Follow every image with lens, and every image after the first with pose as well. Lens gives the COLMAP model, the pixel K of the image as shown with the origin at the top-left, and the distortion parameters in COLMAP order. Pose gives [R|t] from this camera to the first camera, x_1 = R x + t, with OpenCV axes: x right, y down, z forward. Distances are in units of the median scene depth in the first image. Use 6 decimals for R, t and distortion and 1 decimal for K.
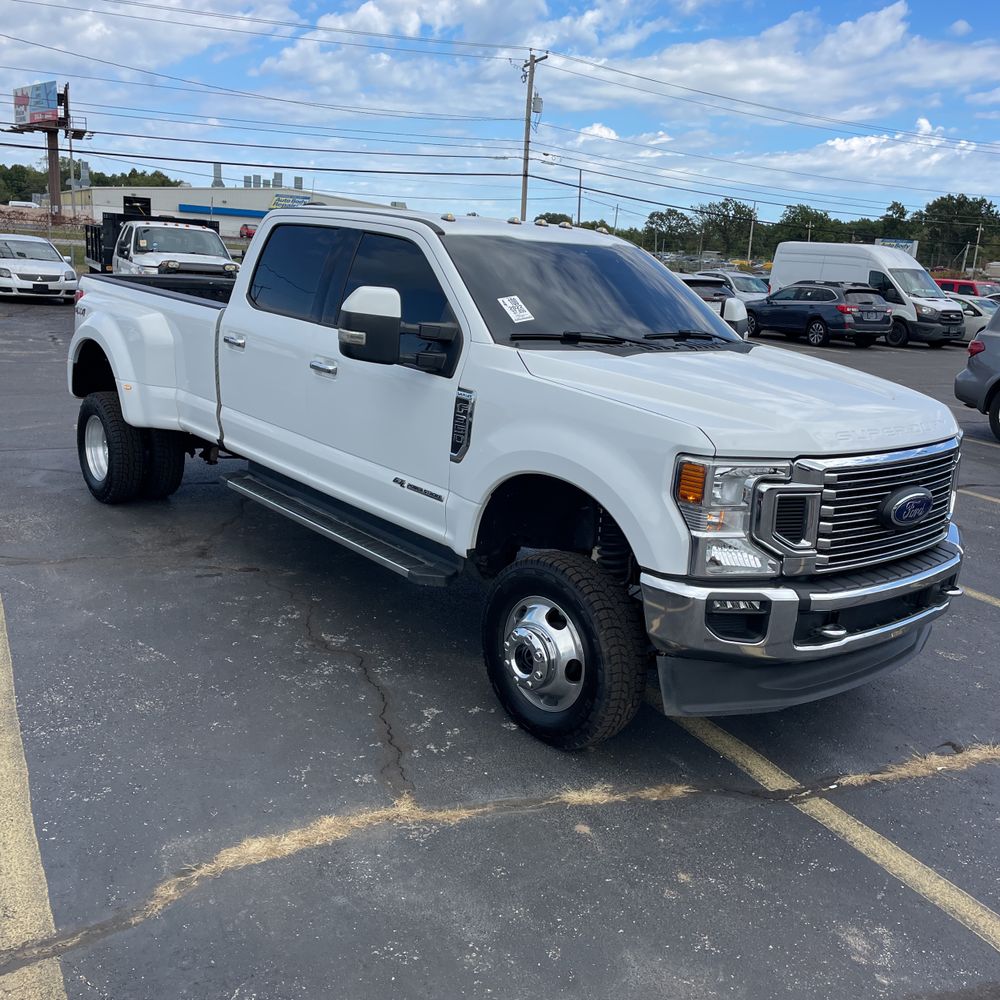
lens RADIAL K [[1008.6, 0, 503.9], [0, 1008.6, 487.3], [0, 0, 1]] dist [0.102072, -0.171765]
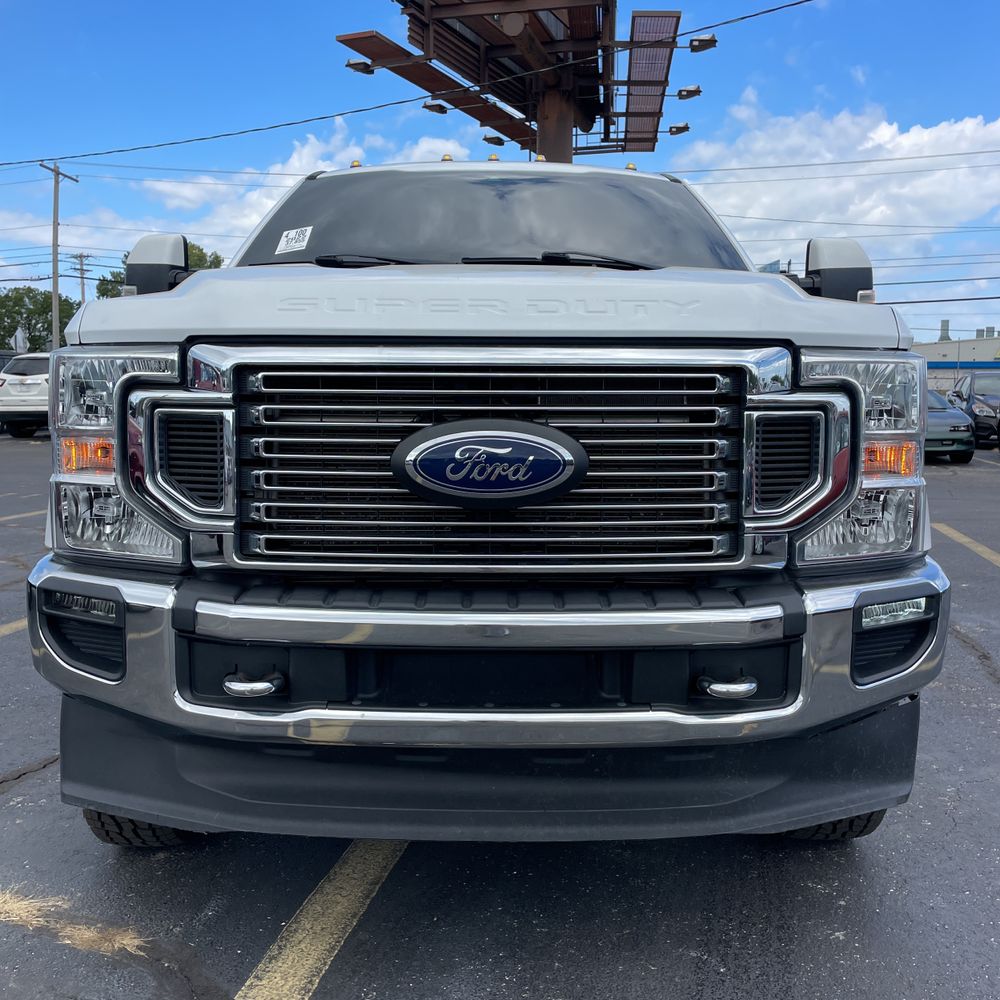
lens RADIAL K [[1008.6, 0, 503.9], [0, 1008.6, 487.3], [0, 0, 1]] dist [0.102072, -0.171765]
pose [[0.770541, 0.002955, -0.637383, 0.709207], [-0.102272, 0.987606, -0.119060, 0.088052], [0.629131, 0.156927, 0.761293, 0.652746]]
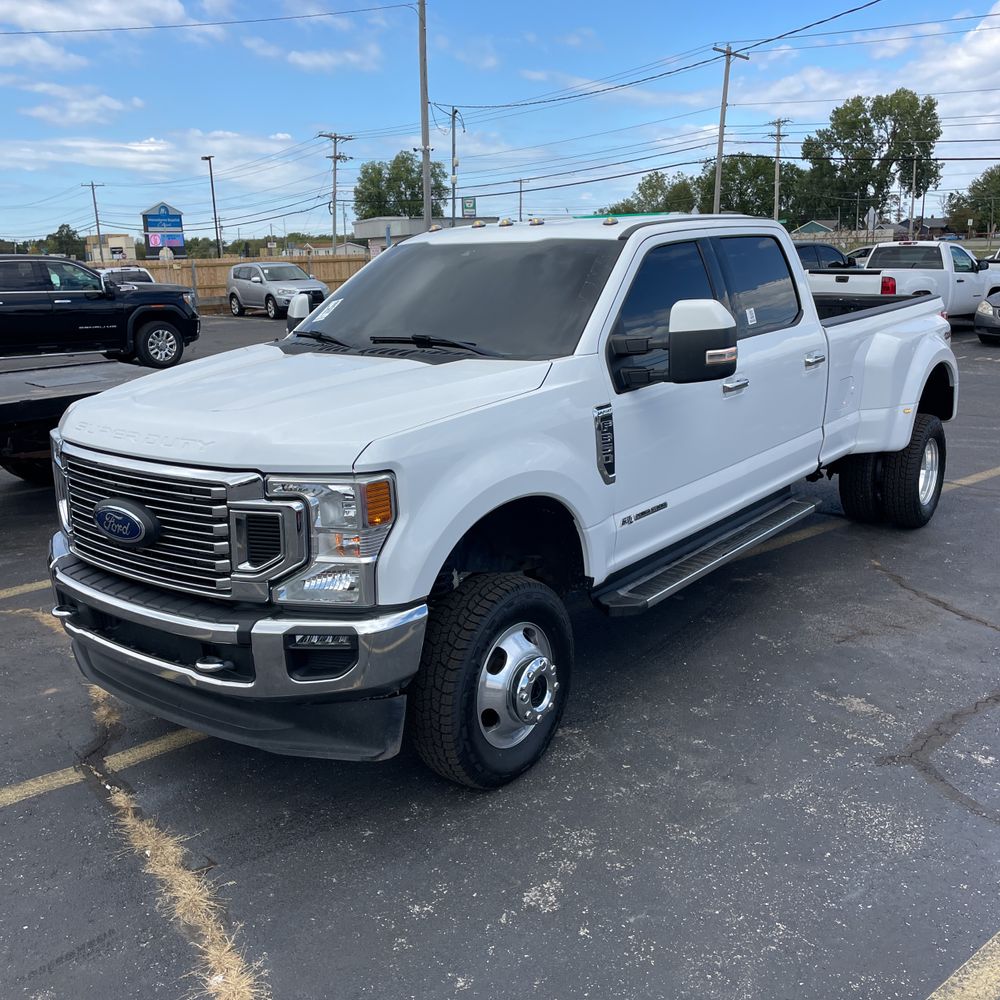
lens RADIAL K [[1008.6, 0, 503.9], [0, 1008.6, 487.3], [0, 0, 1]] dist [0.102072, -0.171765]
pose [[0.204799, 0.157629, -0.966028, 1.343358], [-0.186918, 0.975083, 0.119480, -0.182789], [0.960791, 0.156099, 0.229160, 1.125397]]
